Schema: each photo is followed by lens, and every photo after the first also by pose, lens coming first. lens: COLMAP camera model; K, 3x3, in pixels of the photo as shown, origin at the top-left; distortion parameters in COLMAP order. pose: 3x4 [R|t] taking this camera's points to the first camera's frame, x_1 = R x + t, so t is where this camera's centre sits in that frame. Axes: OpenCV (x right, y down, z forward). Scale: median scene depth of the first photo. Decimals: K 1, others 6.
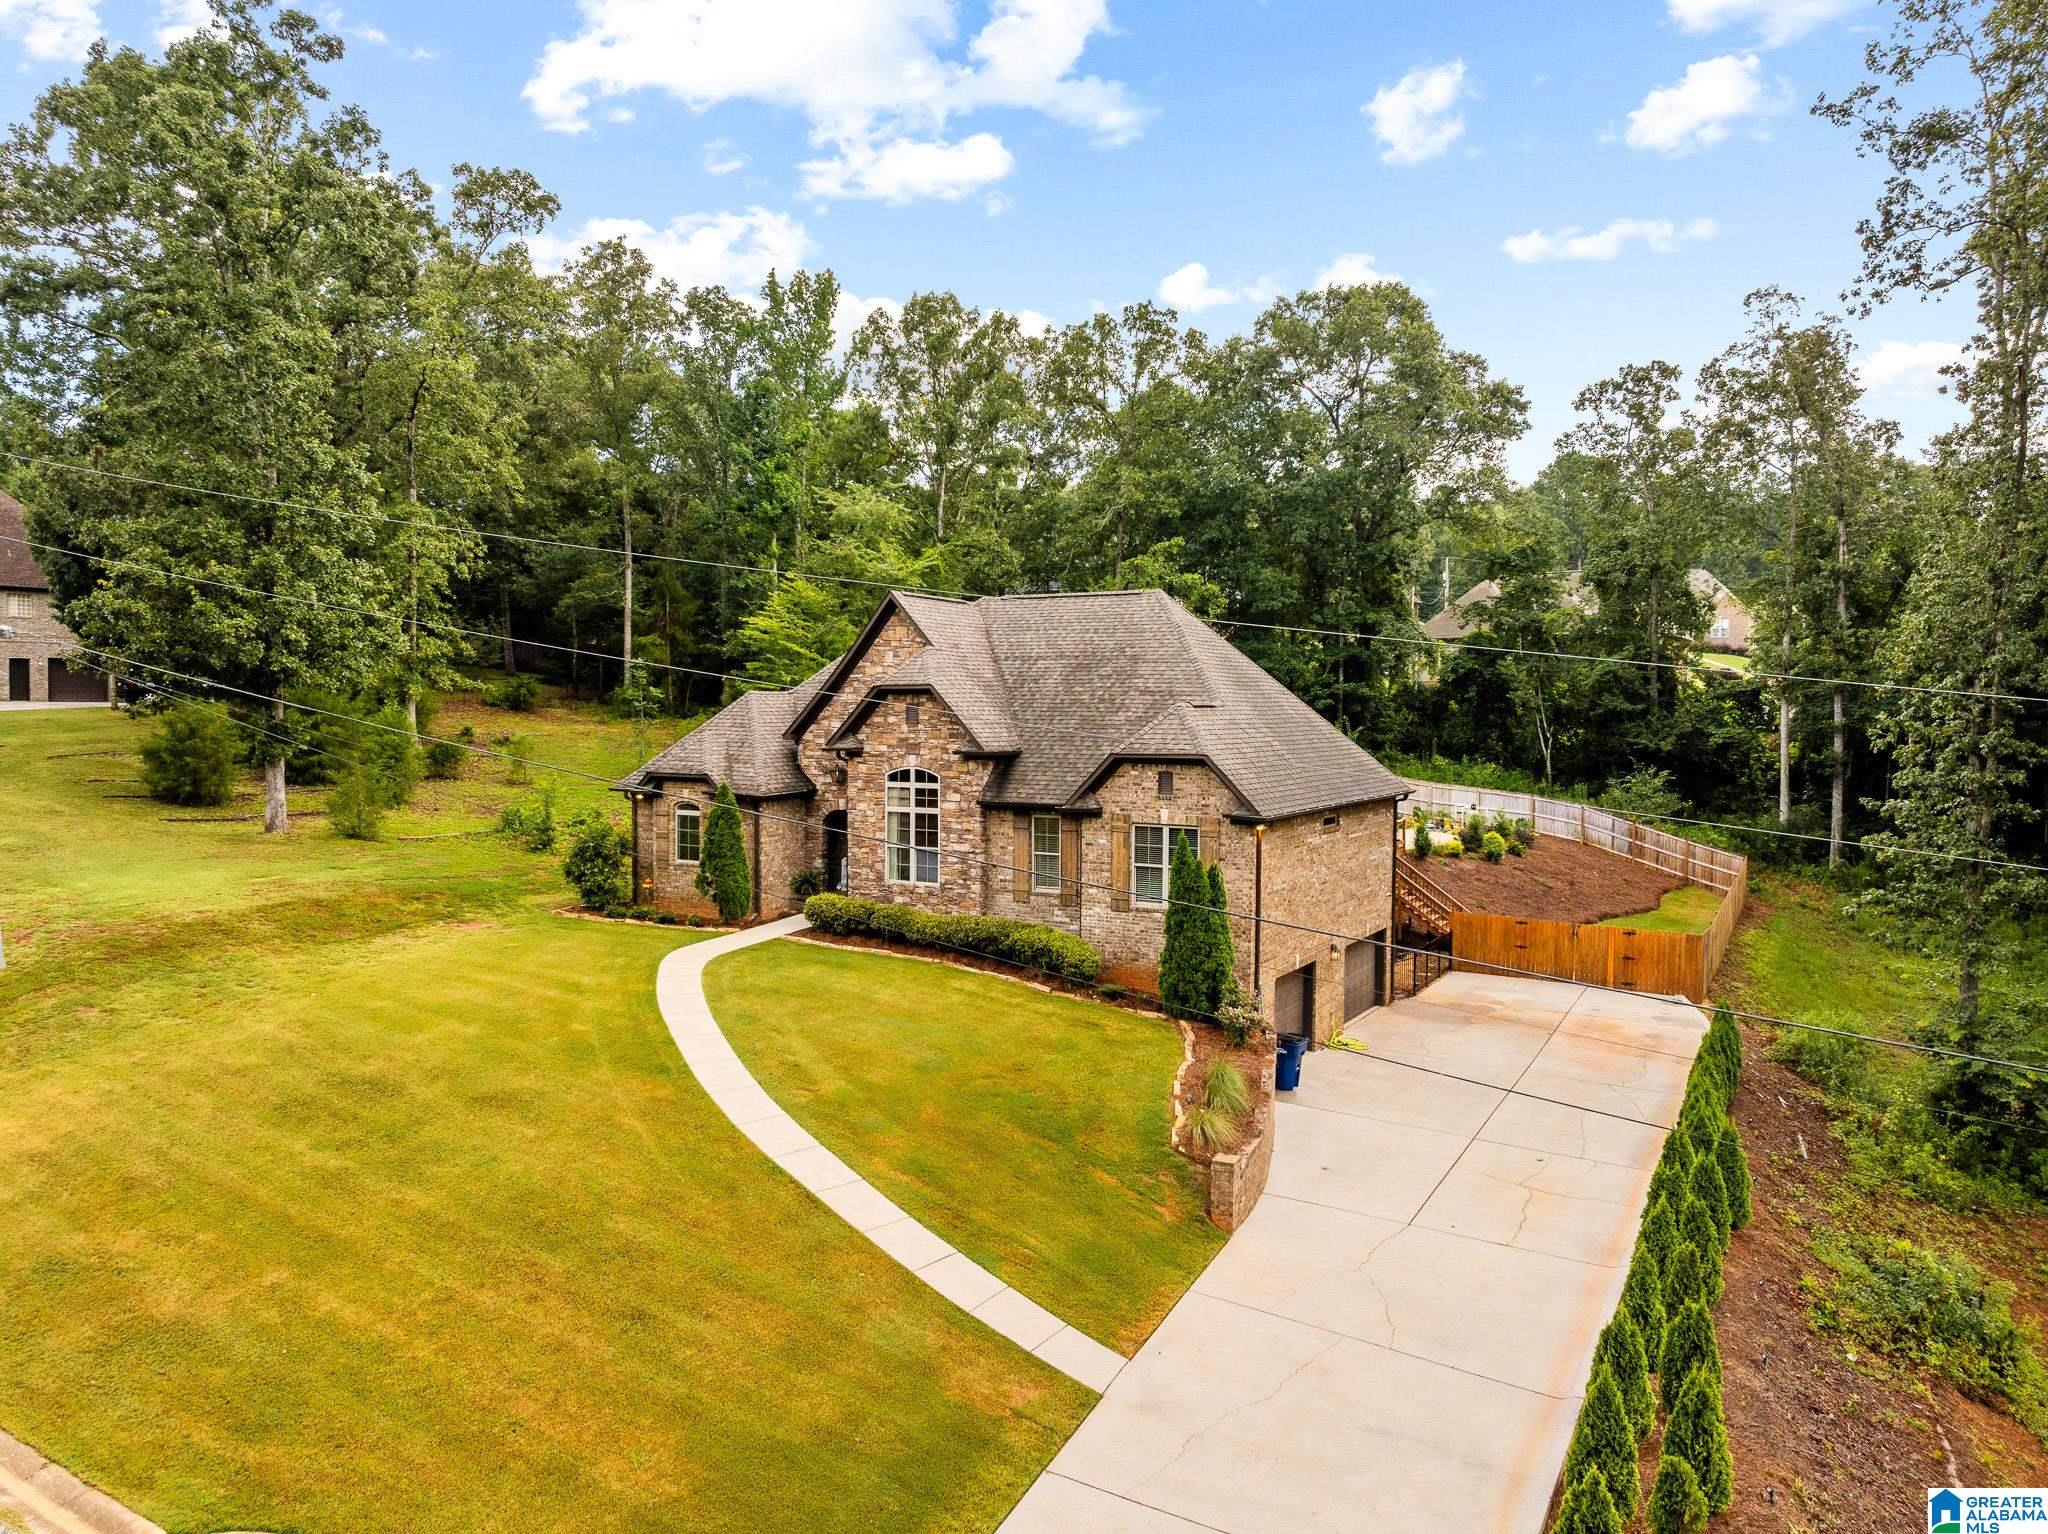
lens RADIAL K [[1445.9, 0, 1026.0], [0, 1445.9, 757.1], [0, 0, 1]] dist [-0.050182, 0.018185]
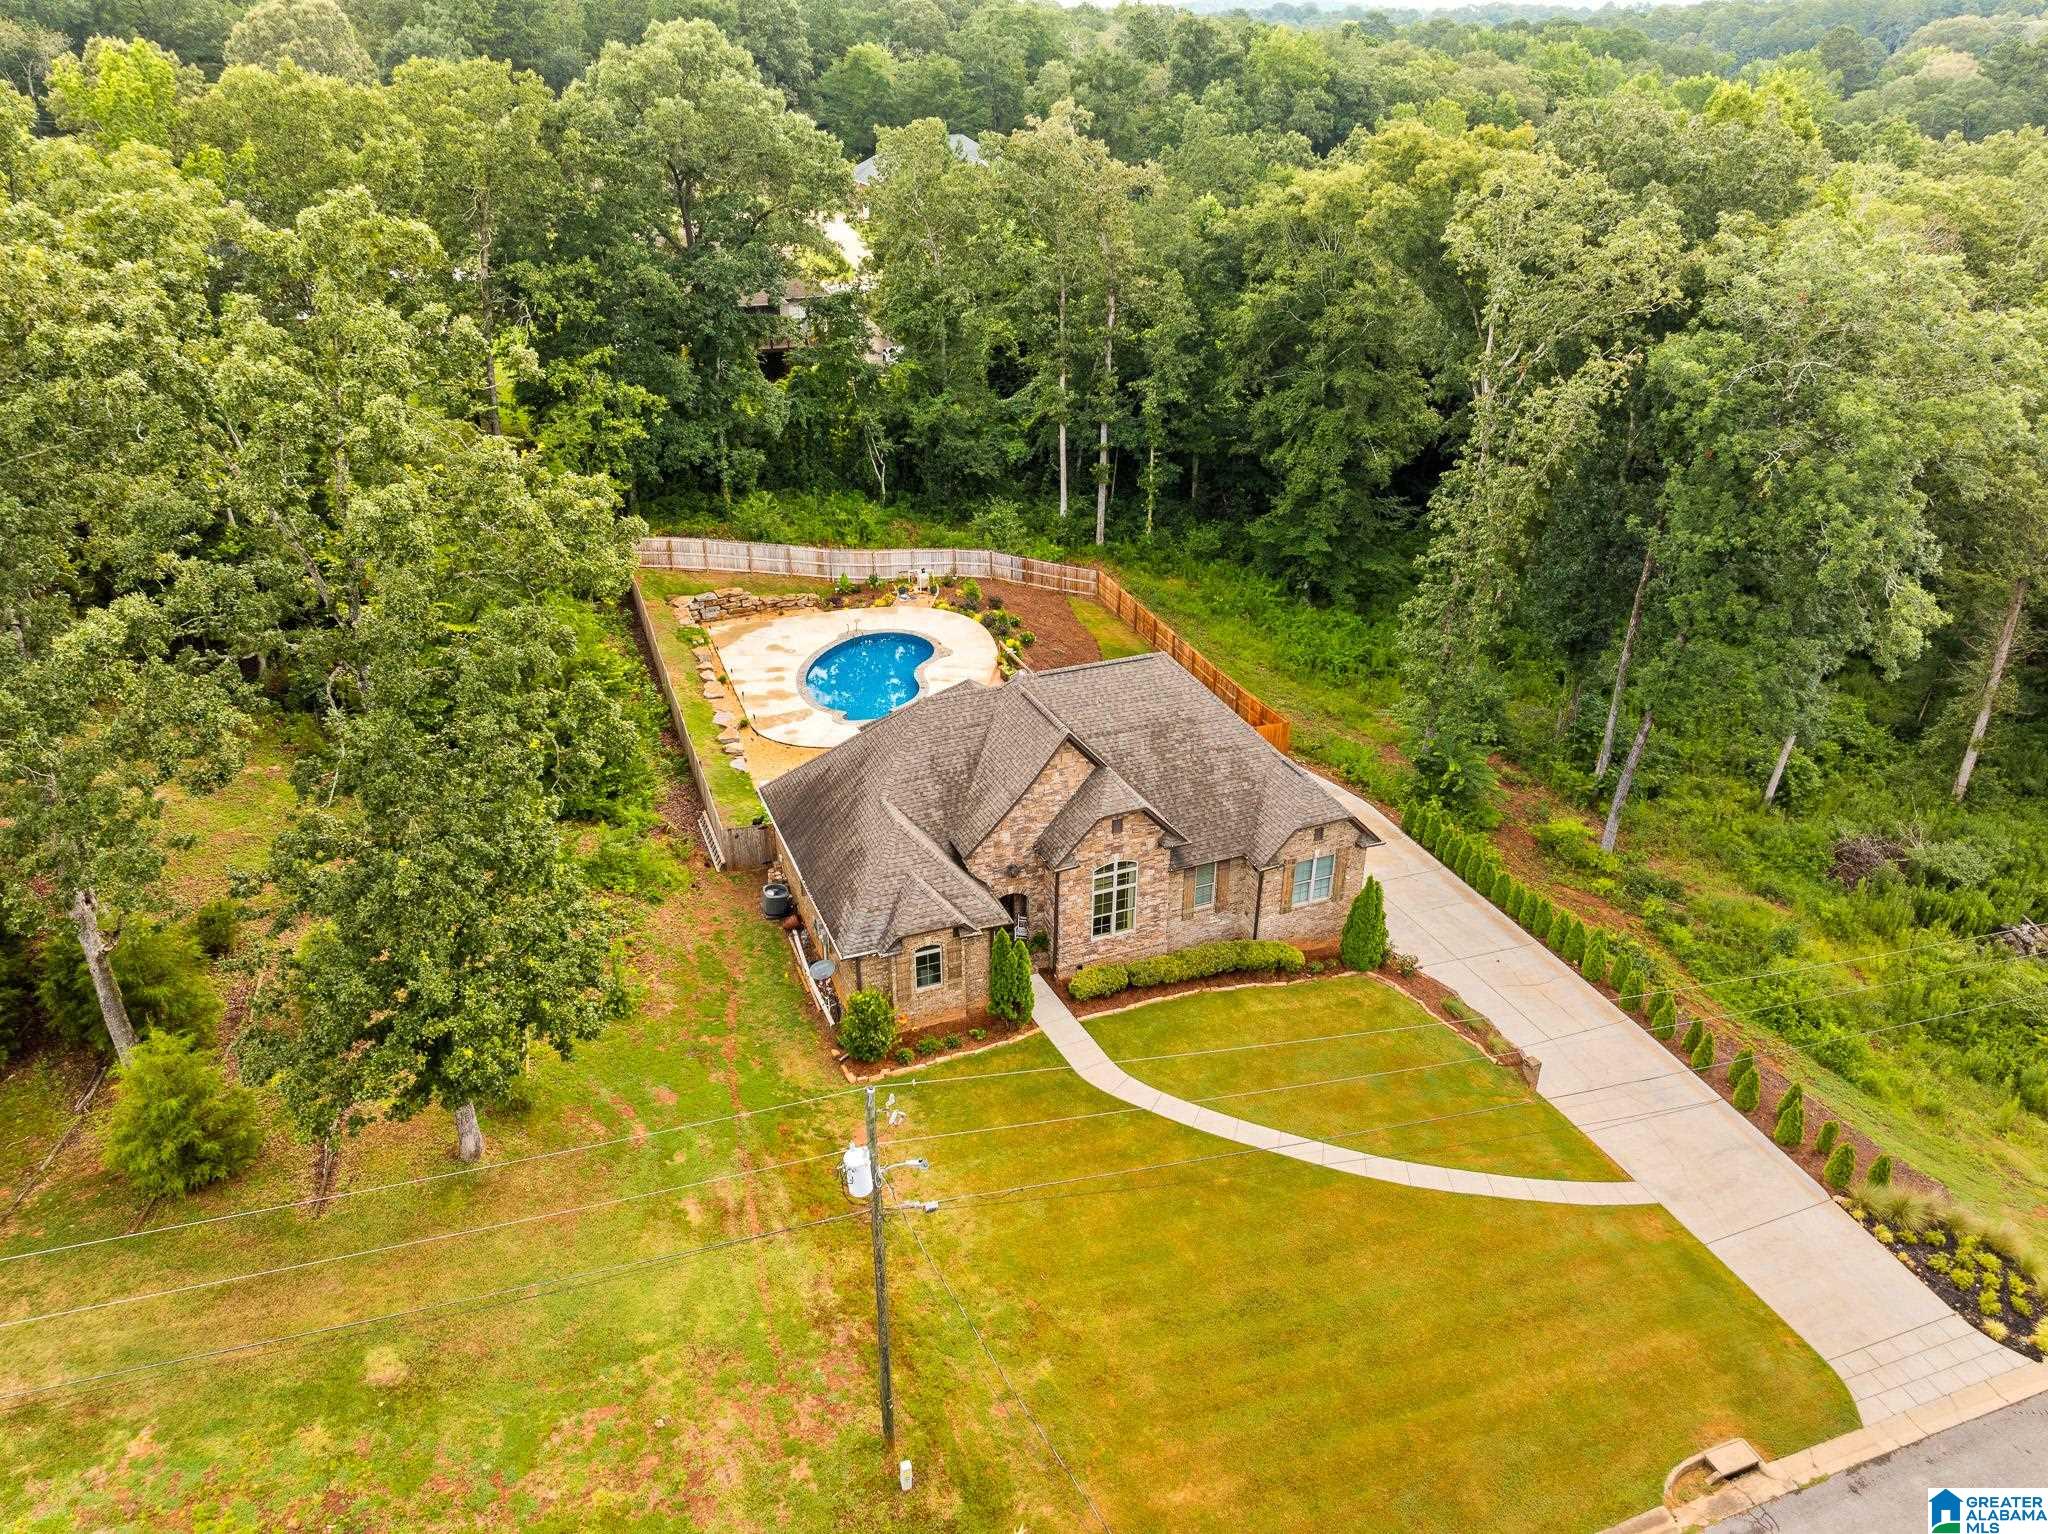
lens RADIAL K [[1445.9, 0, 1030.4], [0, 1445.9, 757.9], [0, 0, 1]] dist [-0.050182, 0.018185]
pose [[0.616832, -0.359053, 0.700428, -0.991041], [0.028392, 0.899461, 0.436078, -0.638279], [-0.786582, -0.249100, 0.565011, 0.338455]]
